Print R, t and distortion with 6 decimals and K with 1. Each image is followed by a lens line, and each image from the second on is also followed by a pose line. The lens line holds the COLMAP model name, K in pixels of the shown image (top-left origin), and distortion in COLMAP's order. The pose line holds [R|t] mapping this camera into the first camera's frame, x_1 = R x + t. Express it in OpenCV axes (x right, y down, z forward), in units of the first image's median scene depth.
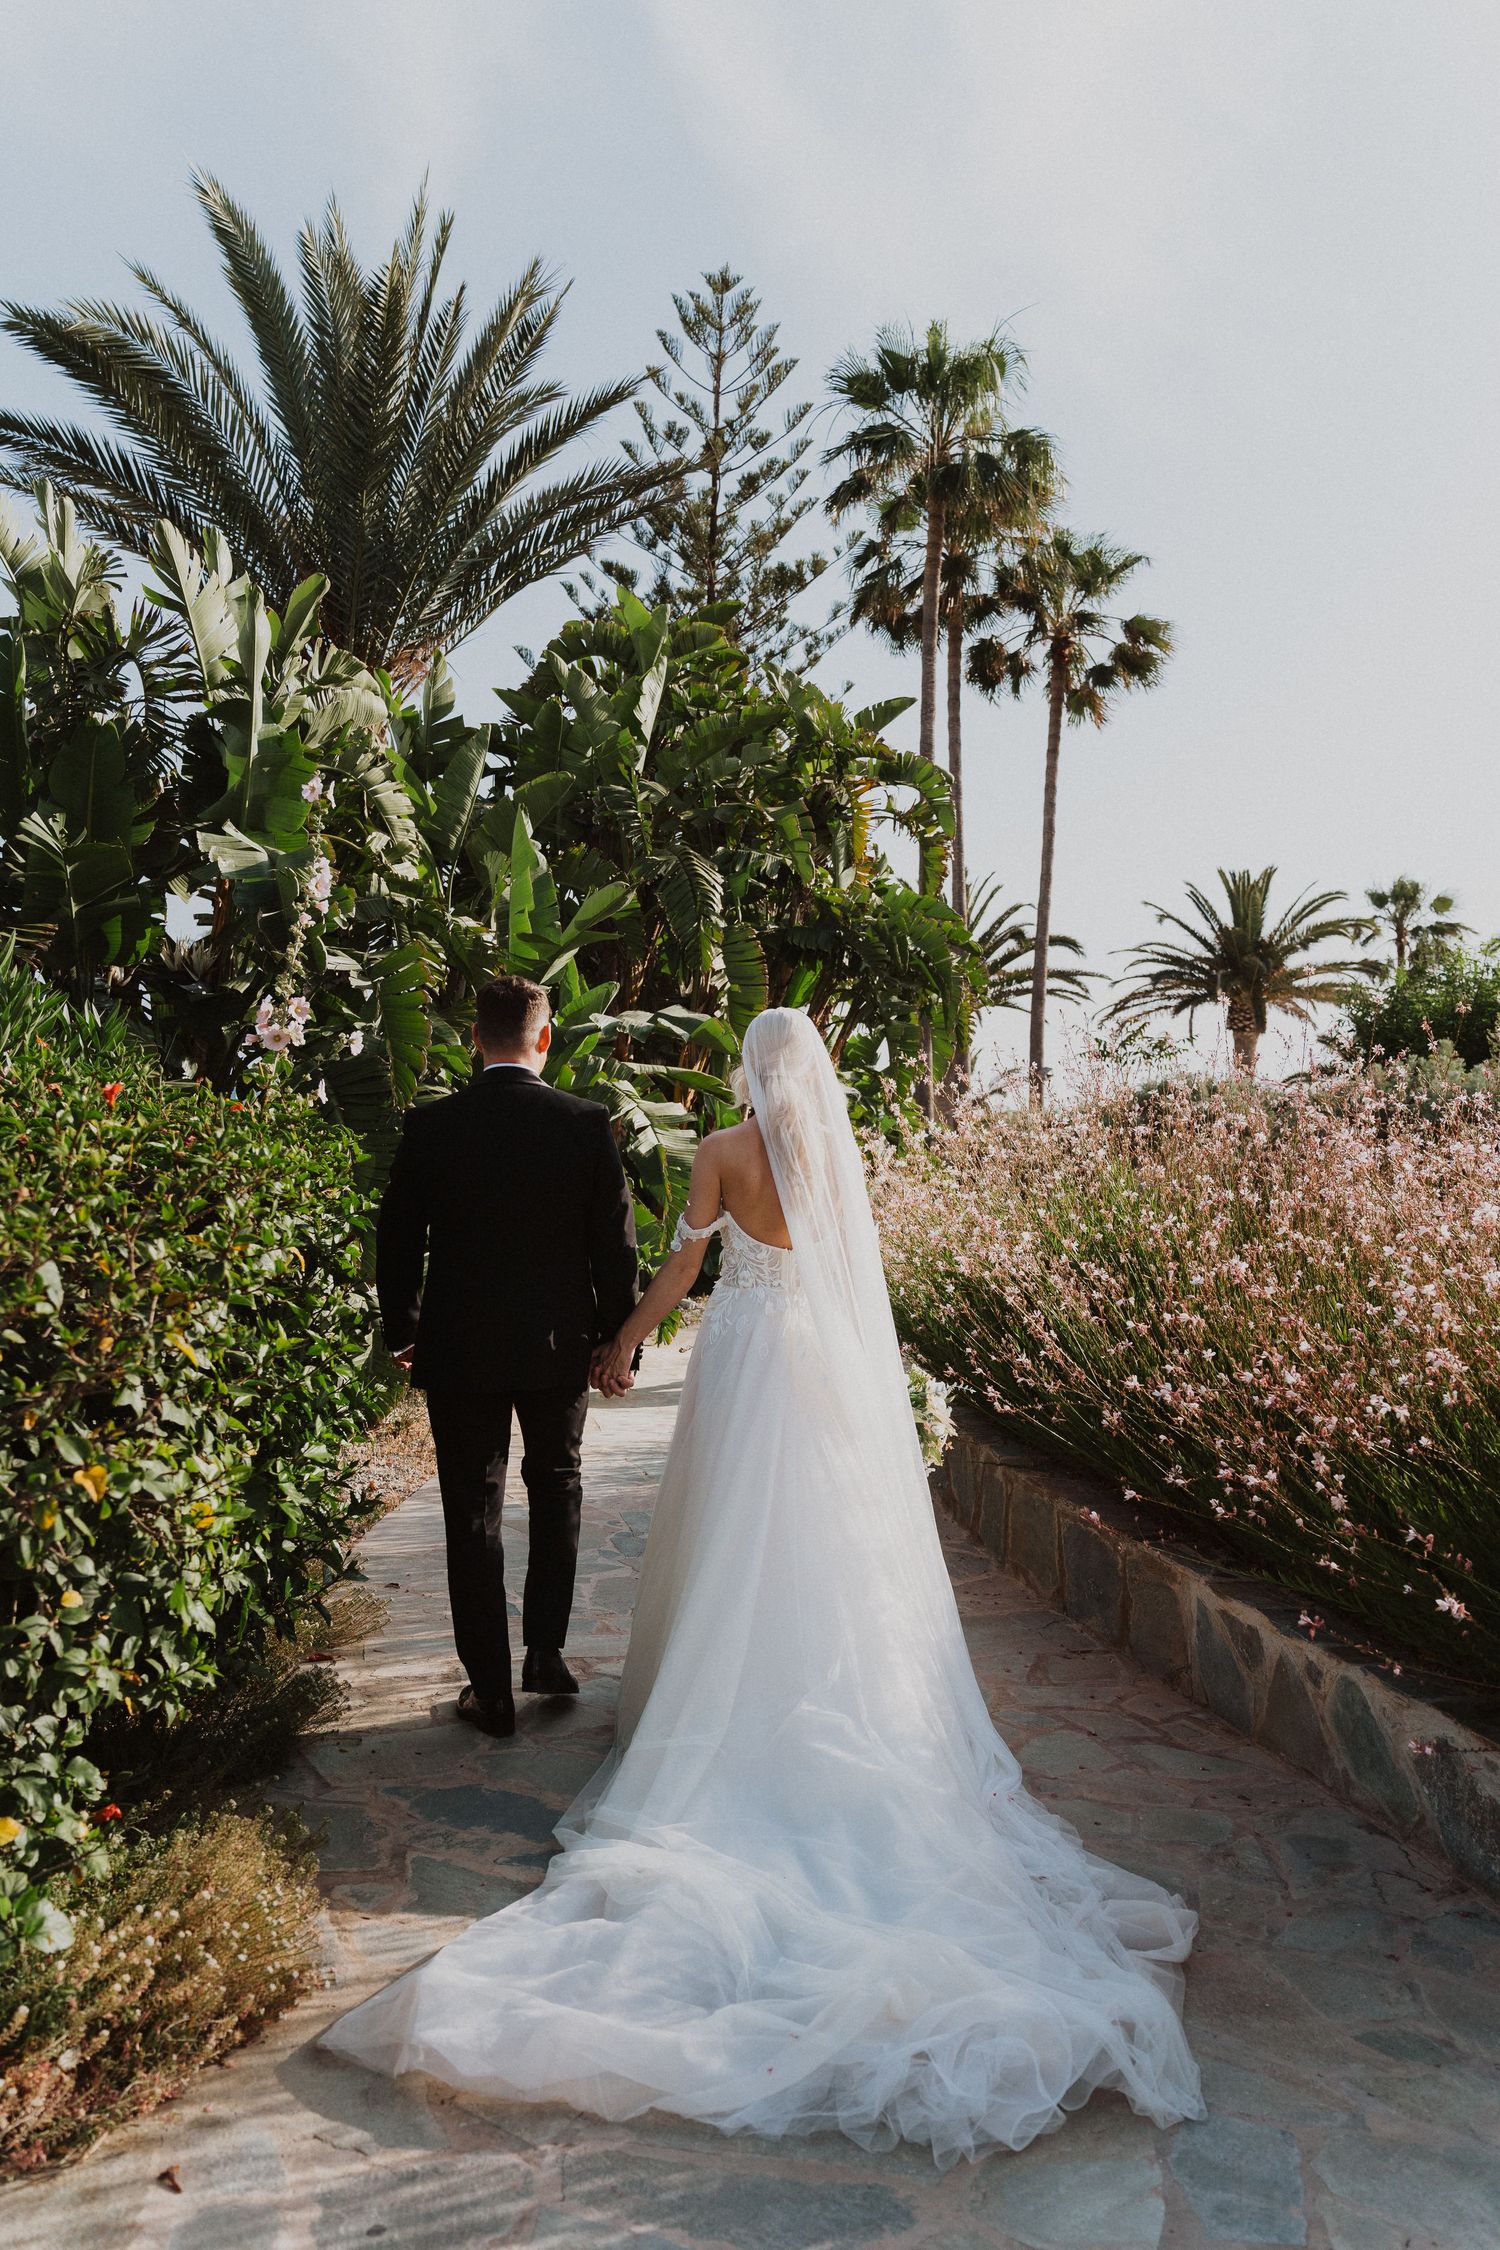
lens RADIAL K [[1659.9, 0, 748.9], [0, 1659.9, 1170.3], [0, 0, 1]] dist [0.001977, -0.000203]
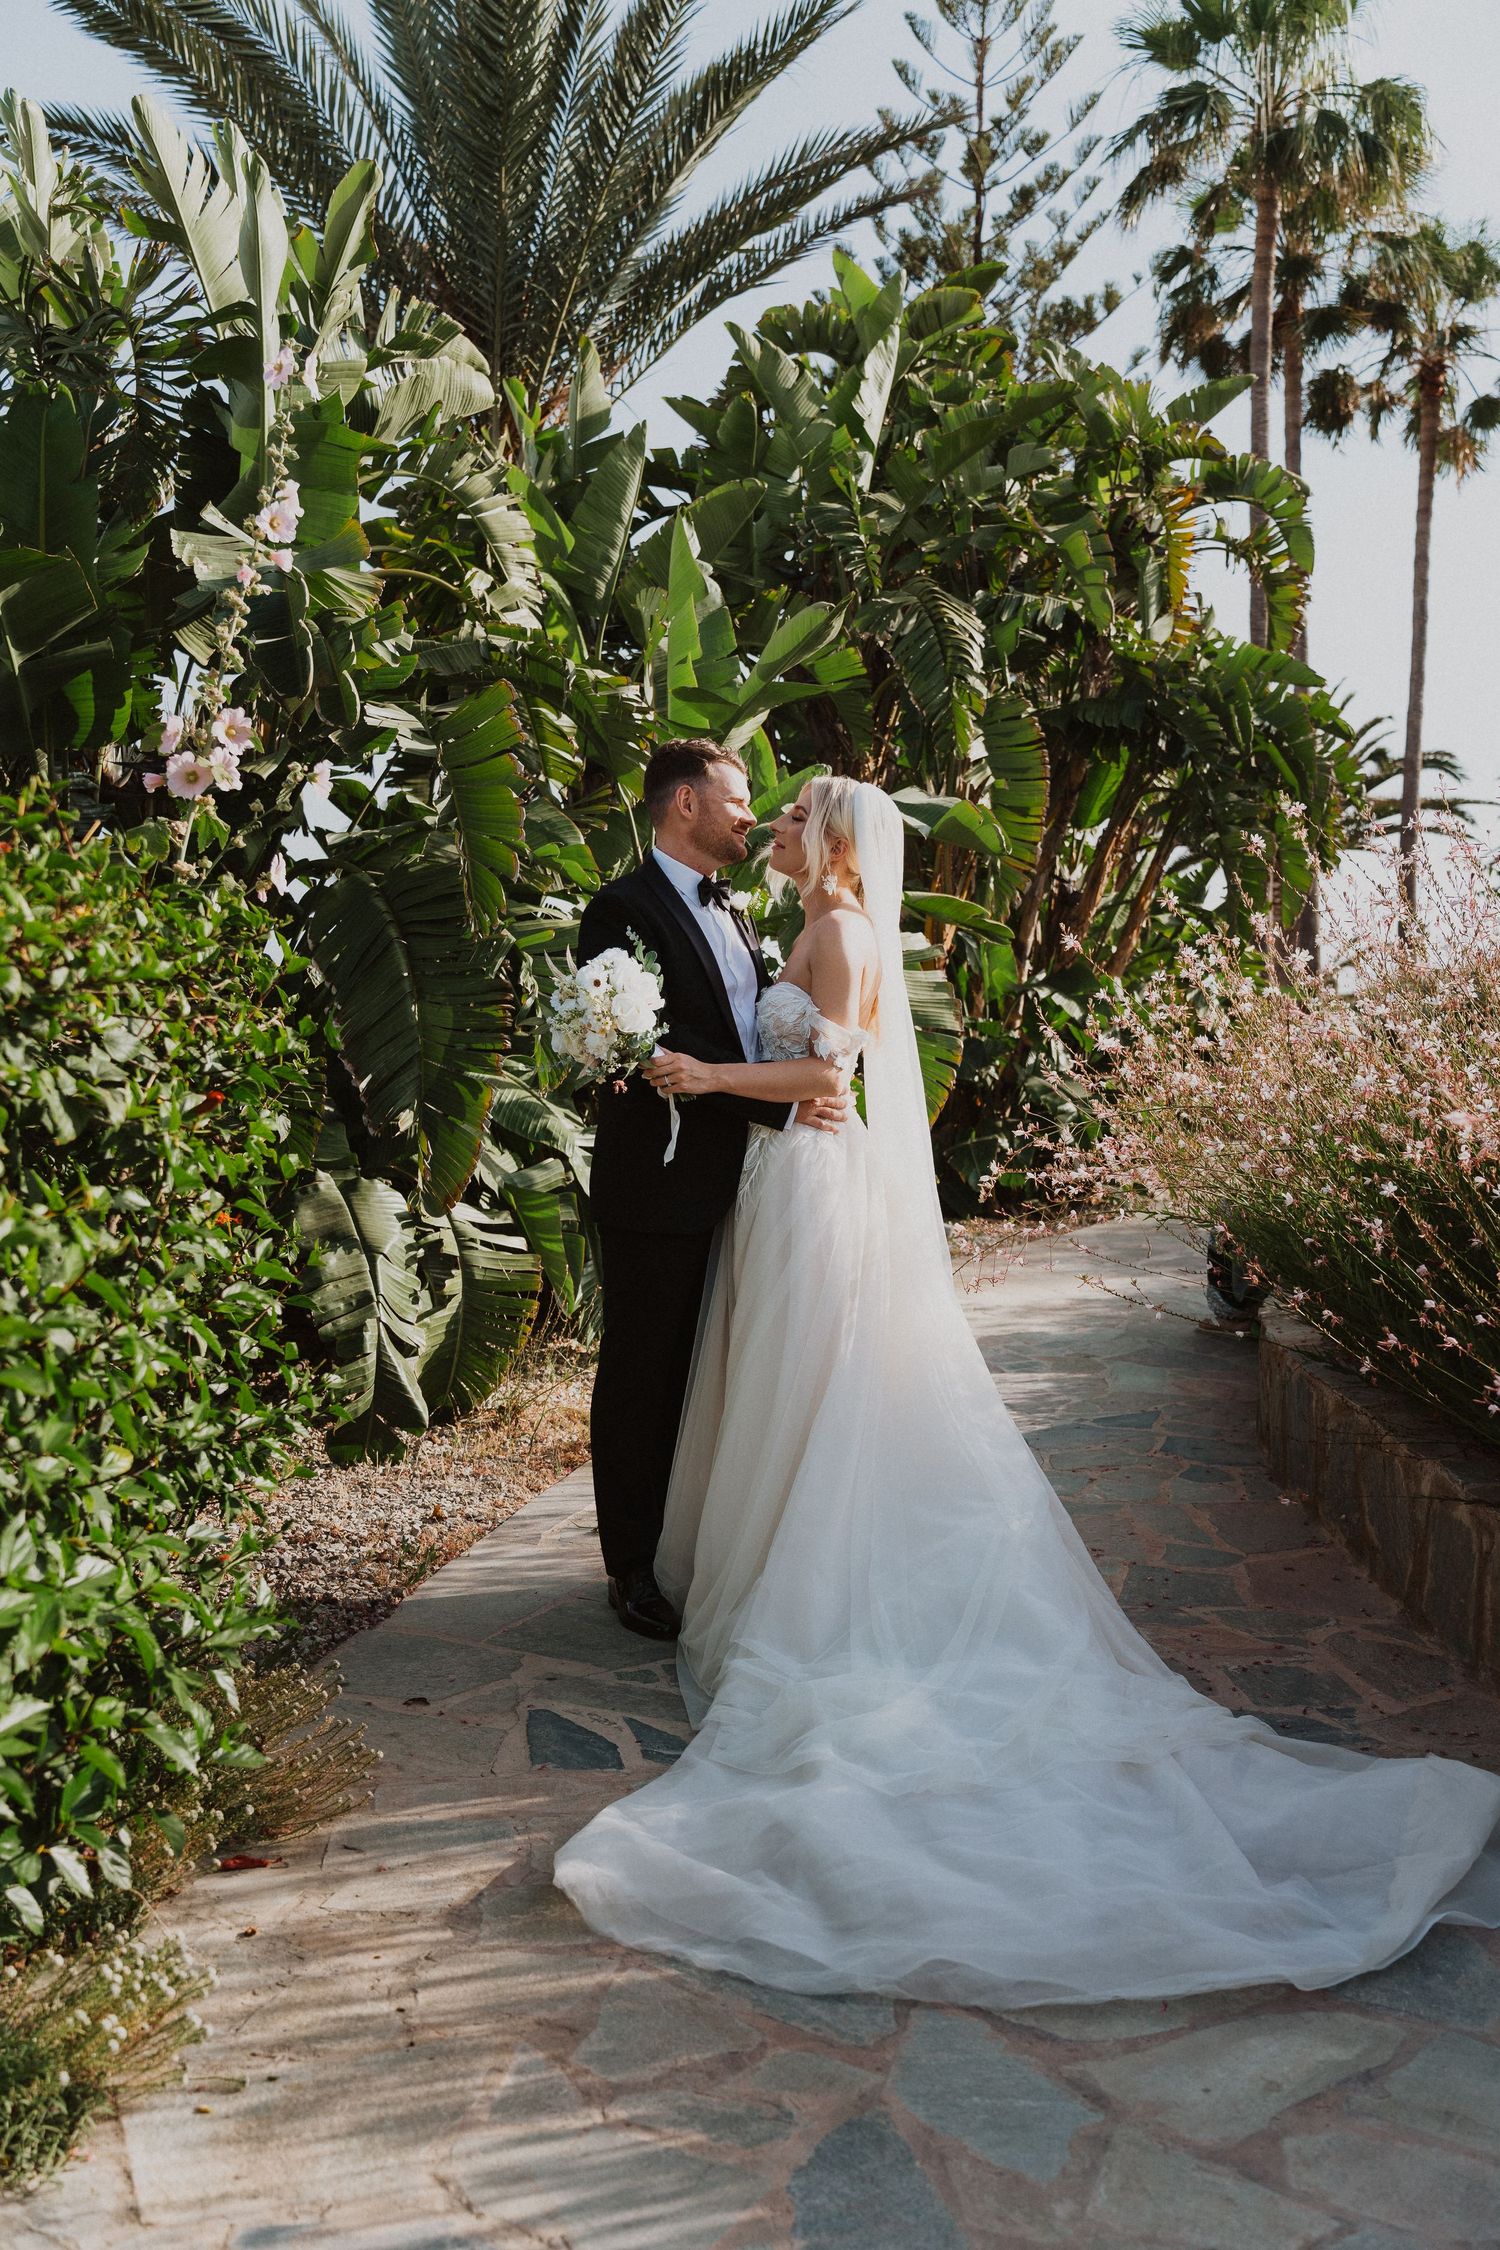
lens RADIAL K [[1926.3, 0, 762.6], [0, 1926.3, 1175.5], [0, 0, 1]] dist [-0.002679, 0.000157]
pose [[0.989056, -0.021146, -0.146018, 0.003990], [0.028609, 0.998379, 0.049201, 0.009286], [0.144741, -0.052840, 0.988058, 0.103949]]
